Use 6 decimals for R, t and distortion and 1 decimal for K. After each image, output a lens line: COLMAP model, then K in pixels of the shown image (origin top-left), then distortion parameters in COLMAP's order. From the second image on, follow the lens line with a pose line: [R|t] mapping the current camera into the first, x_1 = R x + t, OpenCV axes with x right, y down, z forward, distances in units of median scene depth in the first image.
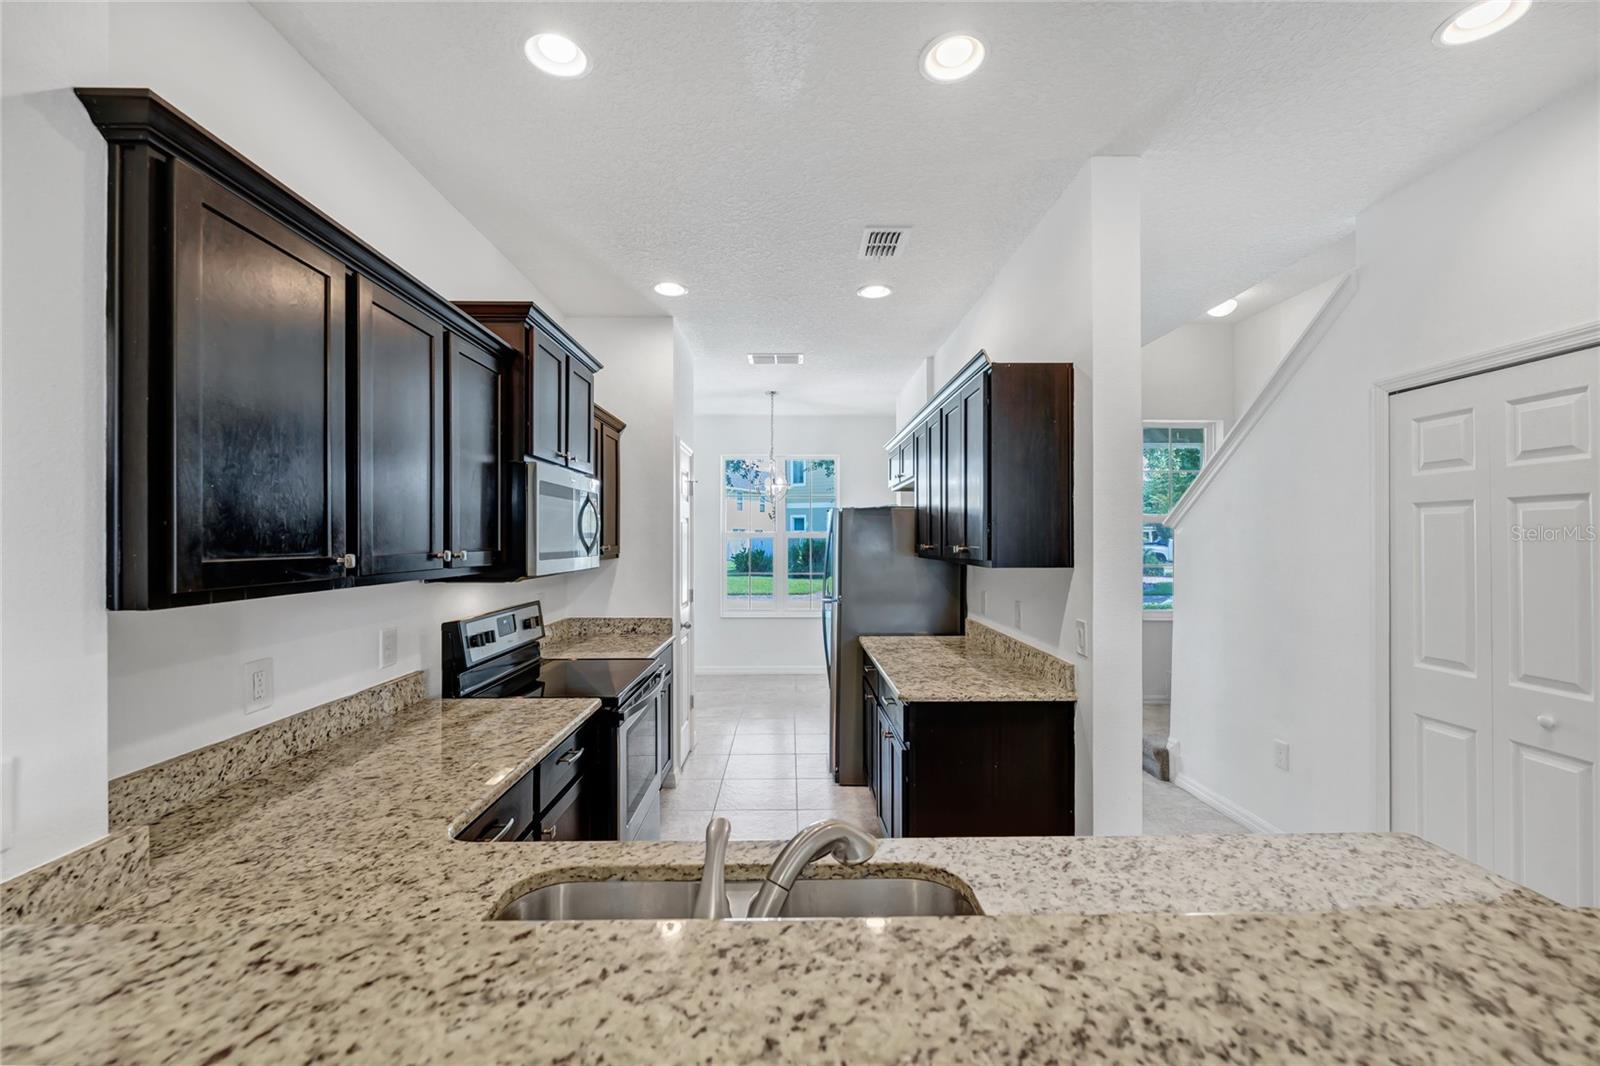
lens RADIAL K [[645.4, 0, 798.0], [0, 645.4, 534.9], [0, 0, 1]] dist [-0.000112, 0.000051]
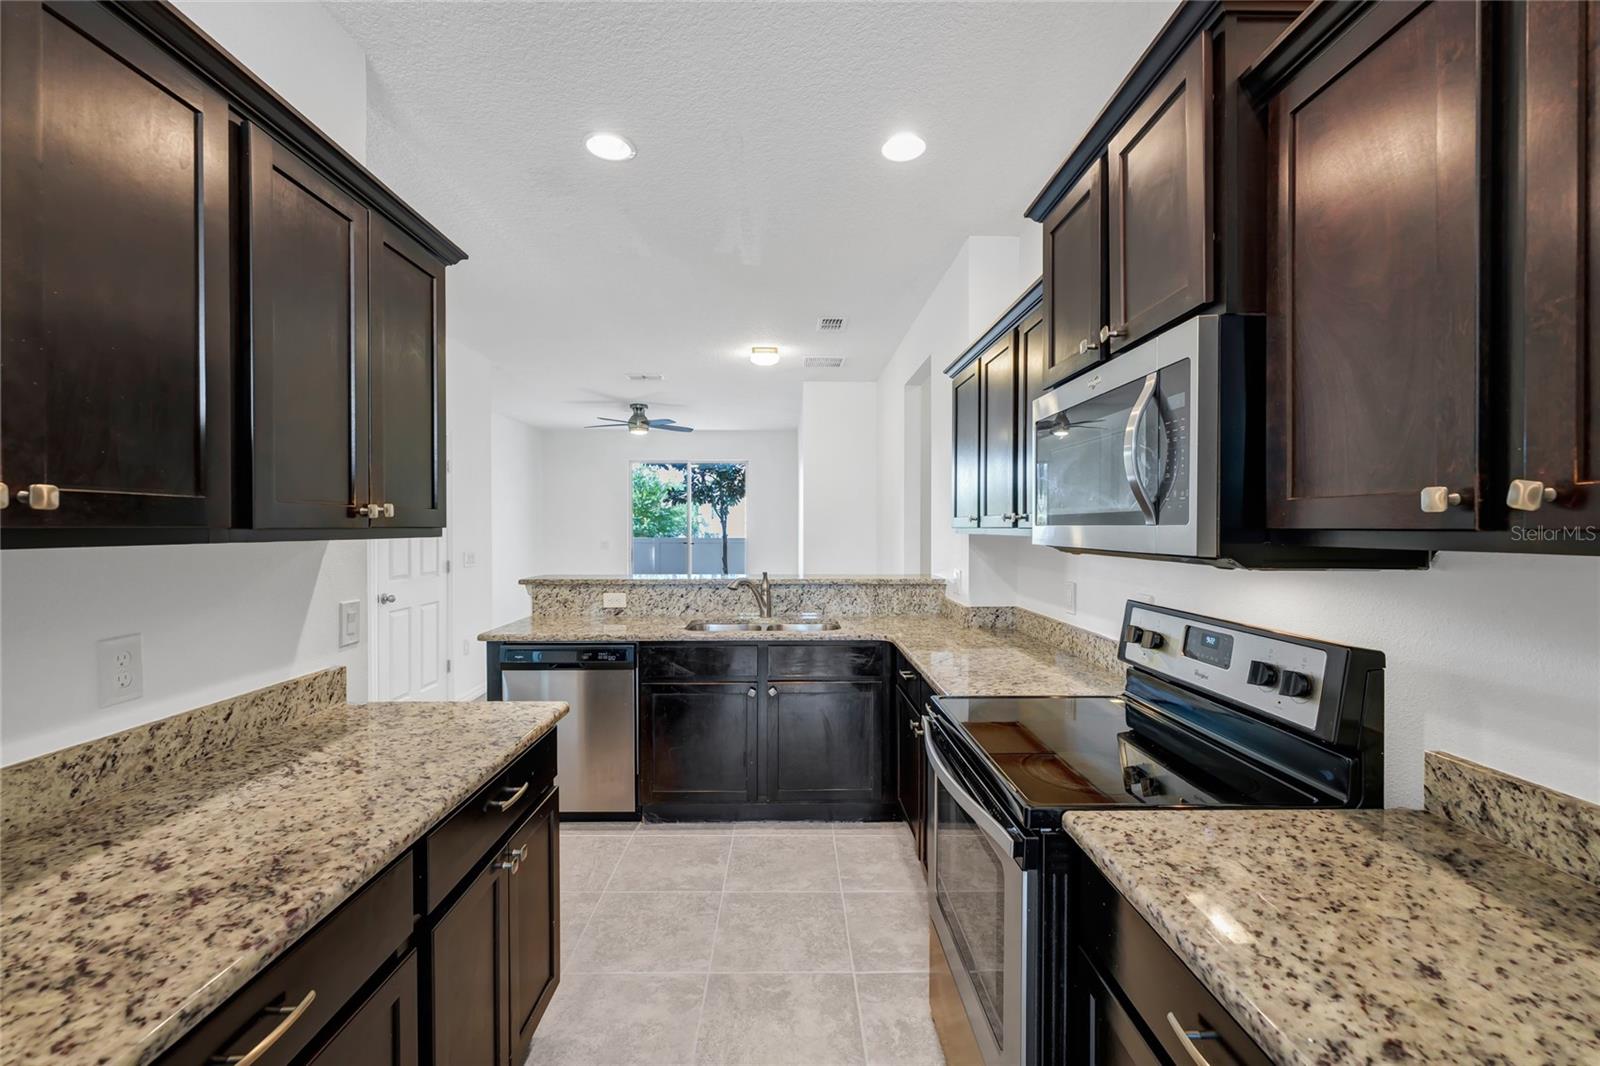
lens RADIAL K [[669.2, 0, 800.0], [0, 669.2, 533.0], [0, 0, 1]] dist [-0.001070, -0.000326]
pose [[-0.999998, -0.000470, -0.001886, -0.114025], [-0.000476, 0.999995, 0.002986, 0.047042], [0.001884, 0.002986, -0.999994, 1.816080]]
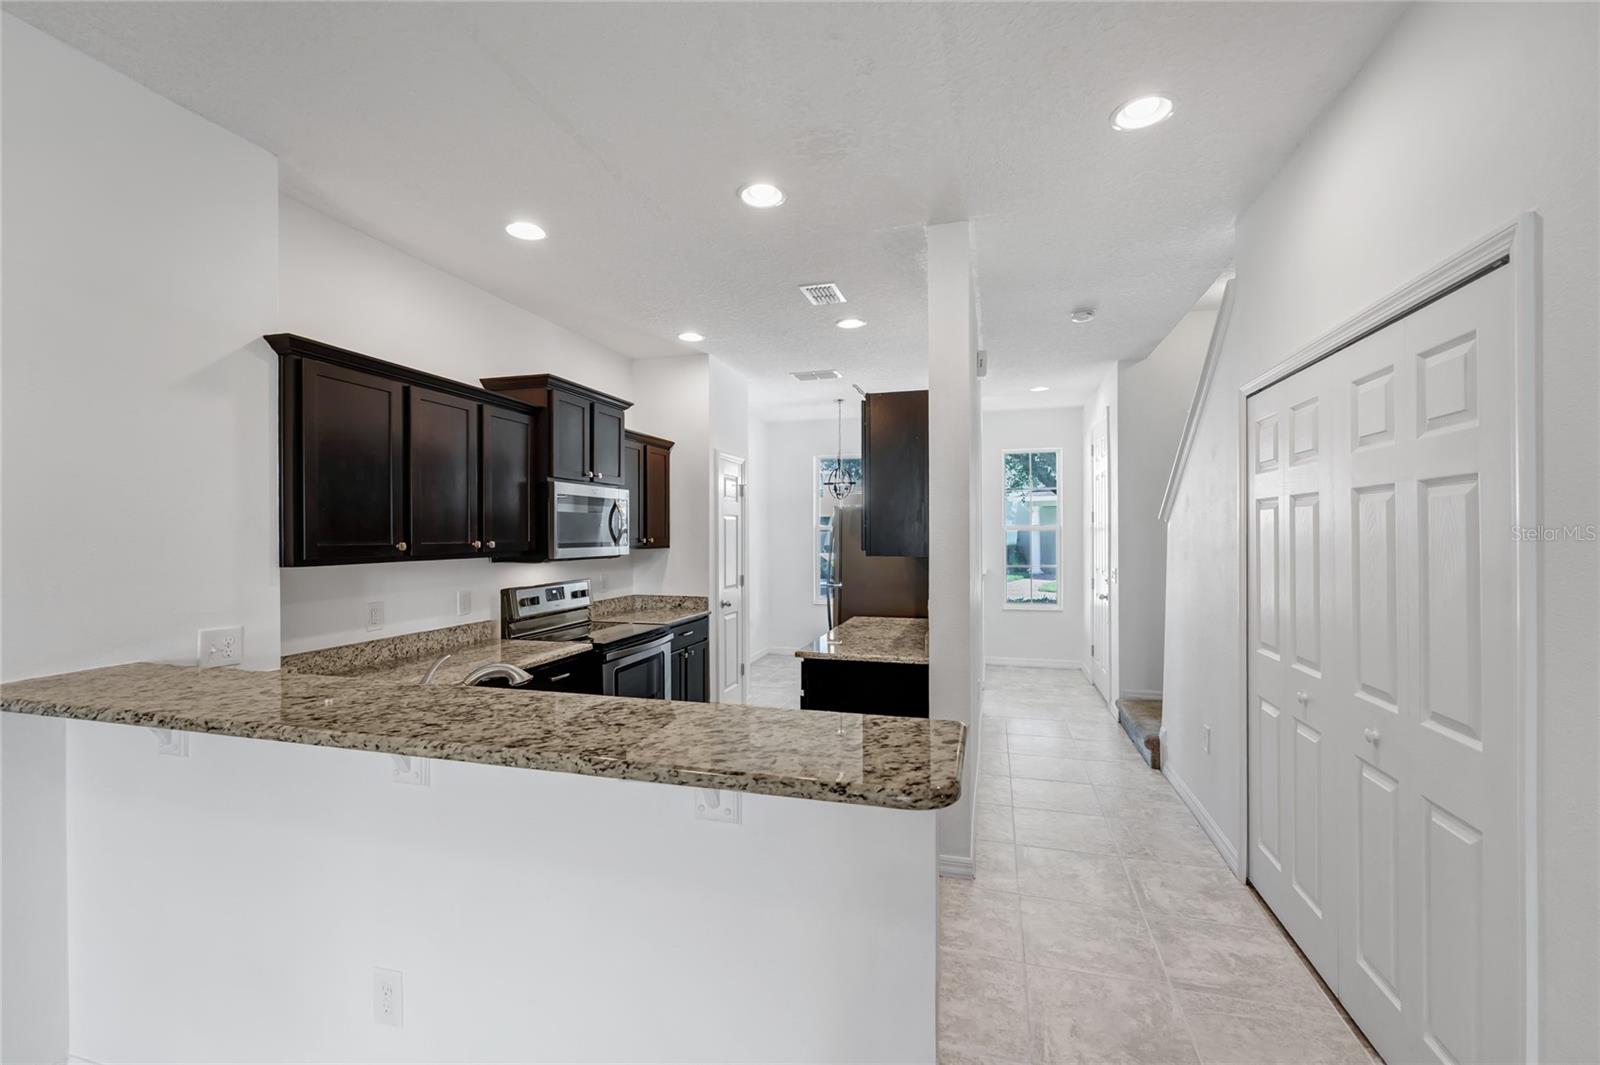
lens RADIAL K [[669.2, 0, 800.0], [0, 669.2, 532.5], [0, 0, 1]] dist [-0.001070, -0.000326]
pose [[0.958046, -0.001044, -0.286614, 0.567475], [0.003148, 0.999971, 0.006879, -0.005040], [0.286598, -0.007493, 0.958022, -0.299299]]
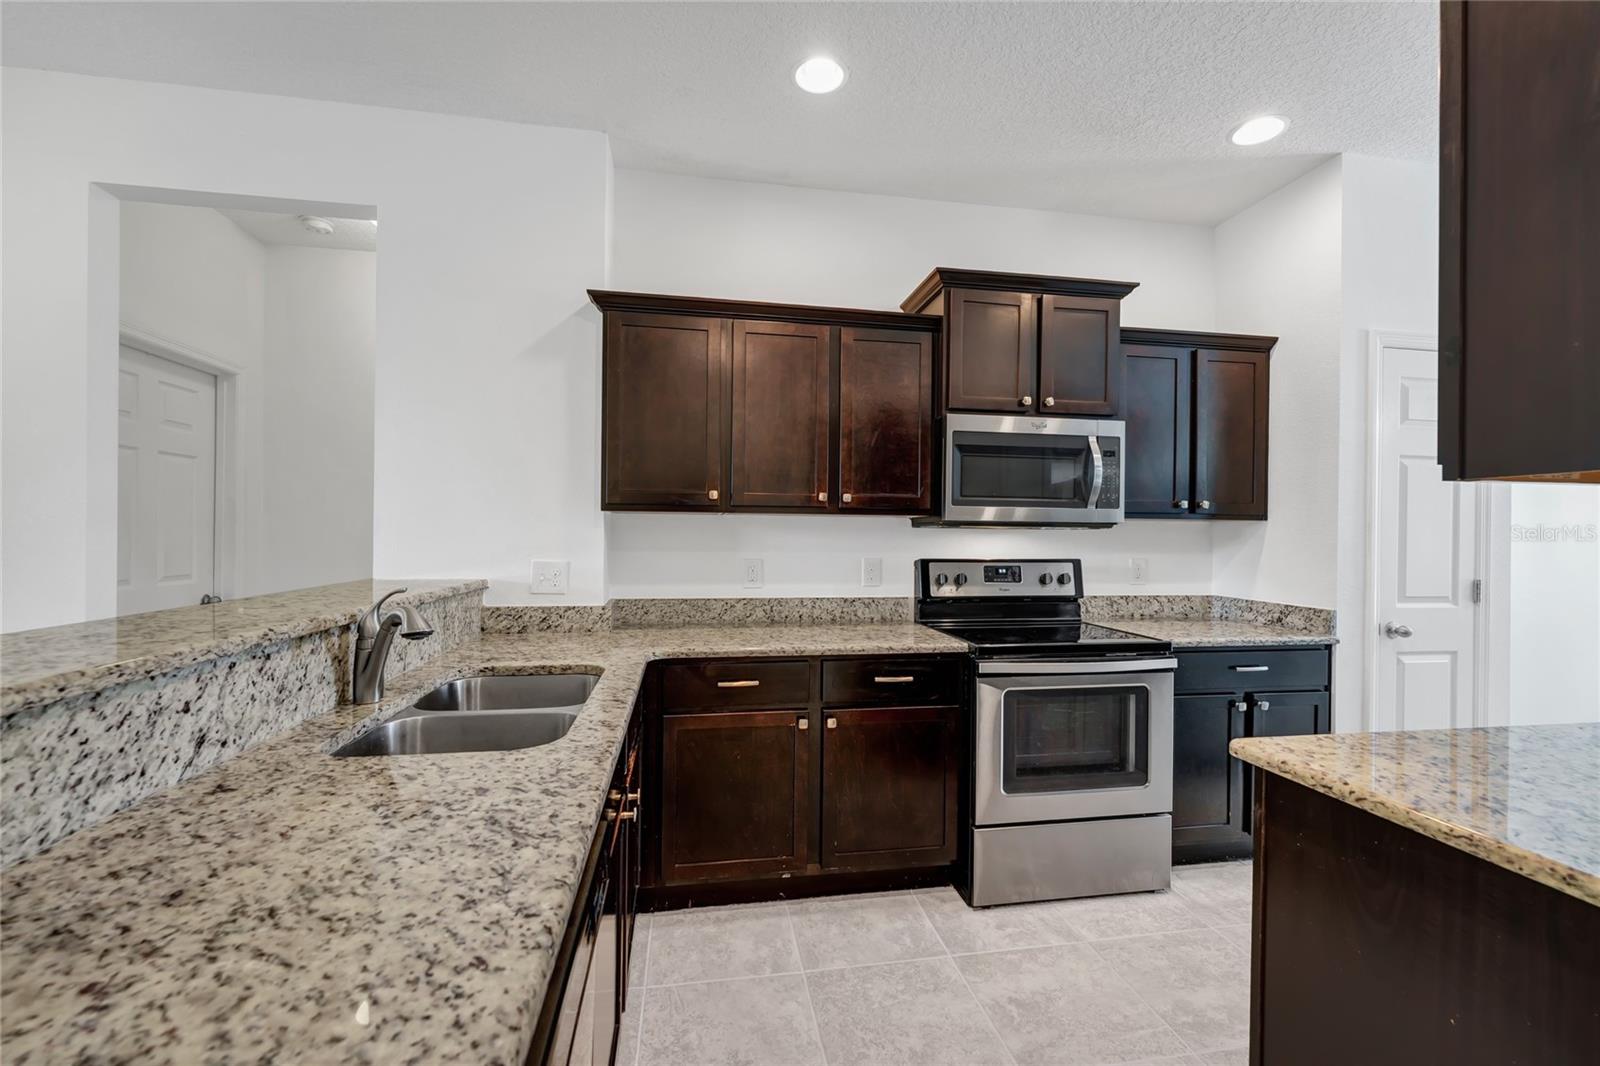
lens RADIAL K [[654.3, 0, 800.0], [0, 654.3, 533.0], [0, 0, 1]] dist [0.001546, 0.000242]
pose [[0.157492, 0.002149, -0.987518, 0.629880], [-0.004273, 0.999990, 0.001494, 0.084201], [0.987511, 0.003985, 0.157499, 0.587344]]
